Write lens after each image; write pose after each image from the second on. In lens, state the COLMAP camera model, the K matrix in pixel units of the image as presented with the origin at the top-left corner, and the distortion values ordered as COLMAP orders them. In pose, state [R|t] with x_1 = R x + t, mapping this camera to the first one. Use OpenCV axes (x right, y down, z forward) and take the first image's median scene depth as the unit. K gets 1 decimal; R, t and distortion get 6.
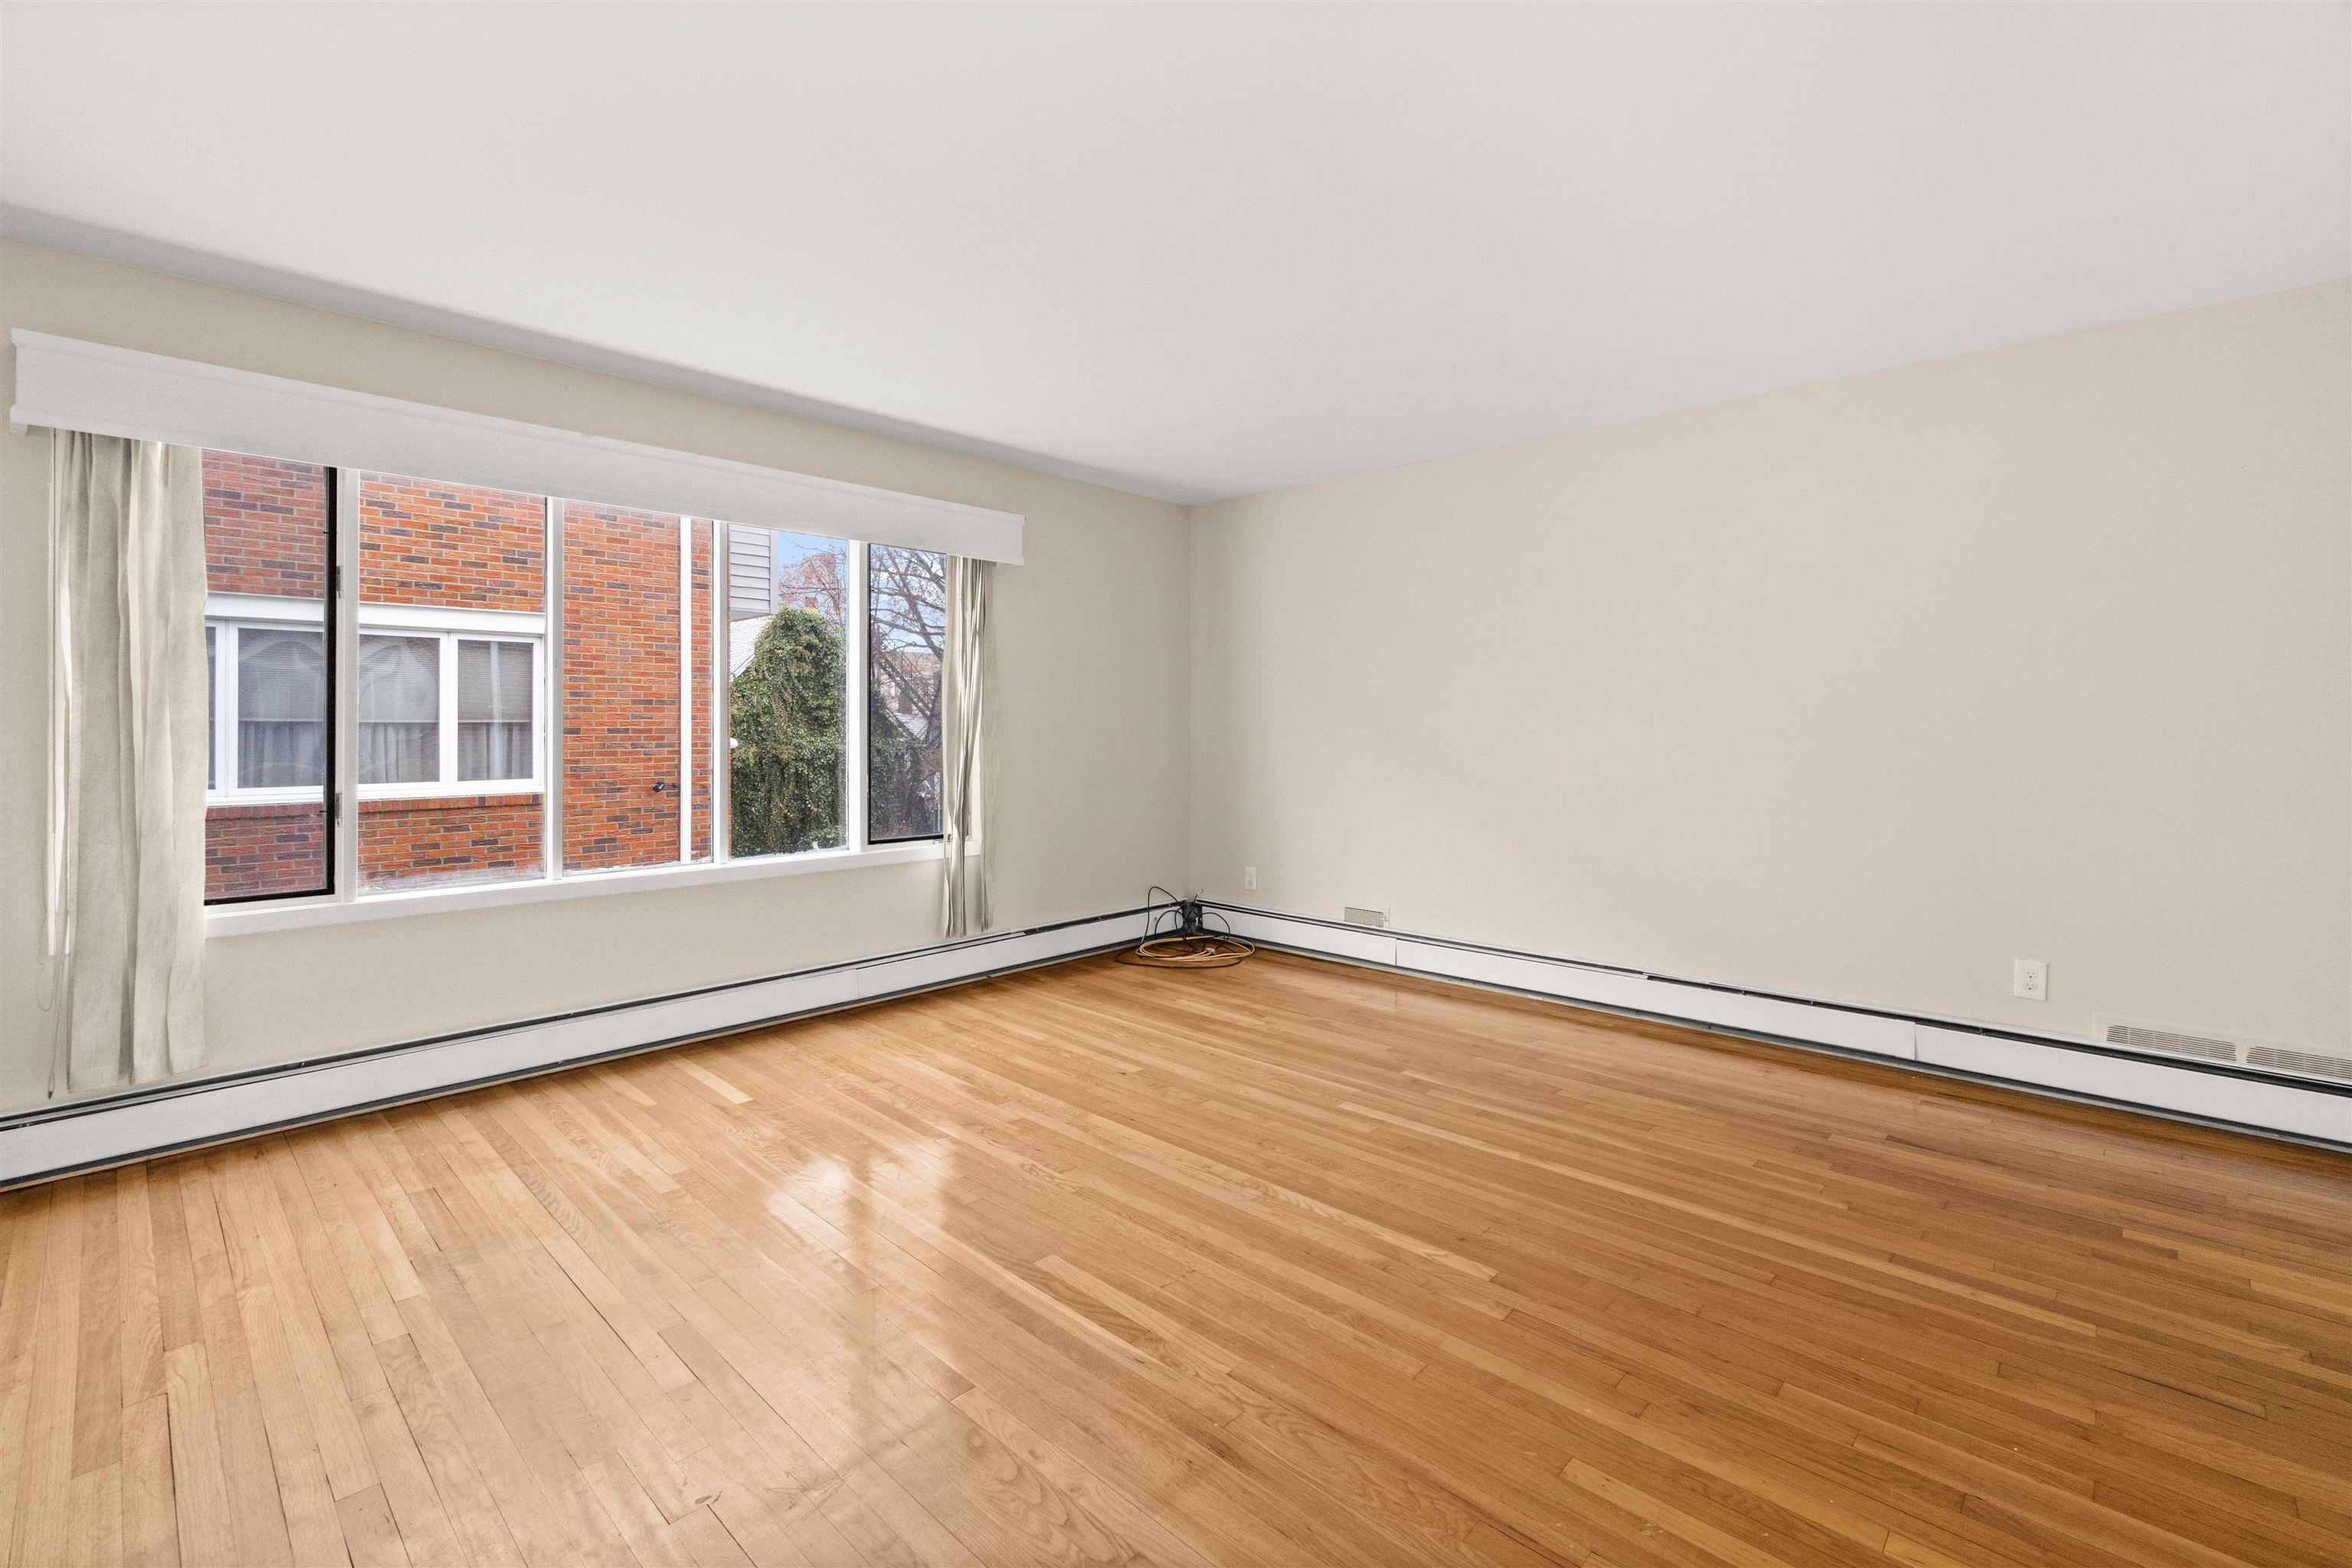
lens RADIAL K [[1021.2, 0, 1176.9], [0, 1021.2, 726.8], [0, 0, 1]] dist [-0.005757, 0.001040]
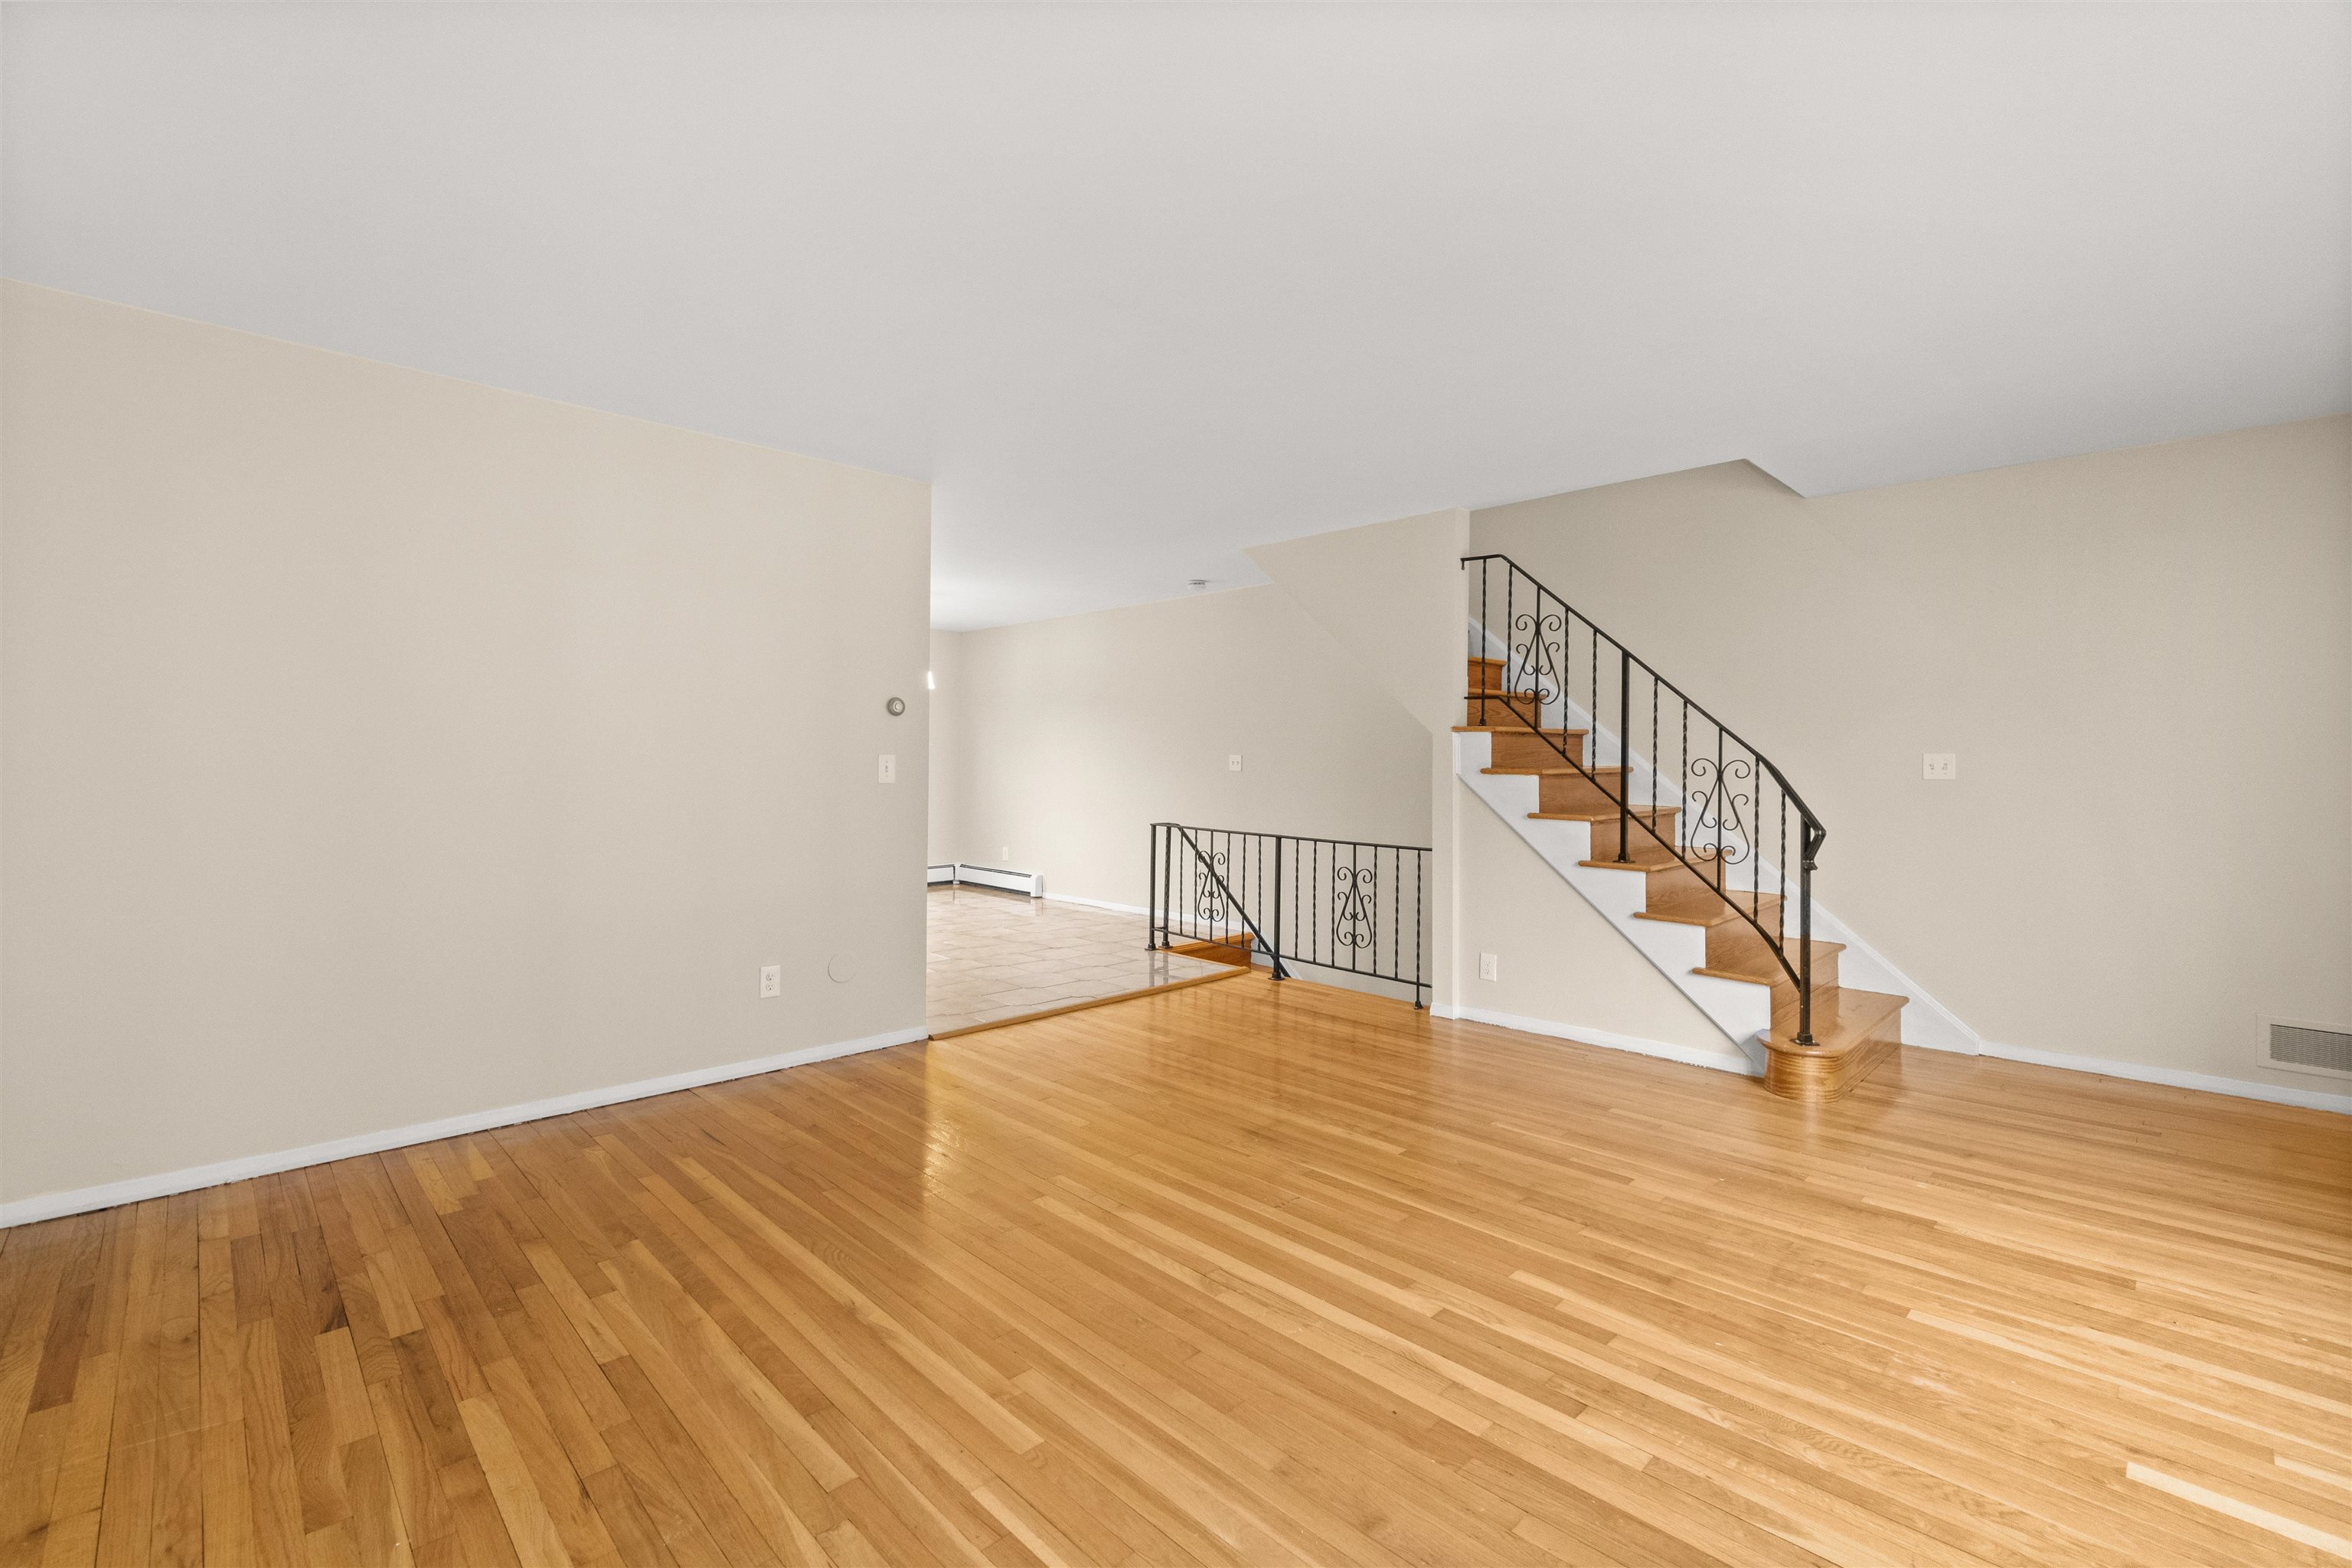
lens RADIAL K [[1021.2, 0, 1172.1], [0, 1021.2, 773.7], [0, 0, 1]] dist [-0.005757, 0.001040]
pose [[-0.999048, -0.006487, 0.043145, 0.078896], [-0.006038, 0.999926, 0.010516, -0.005453], [-0.043210, 0.010246, -0.999013, 1.910876]]
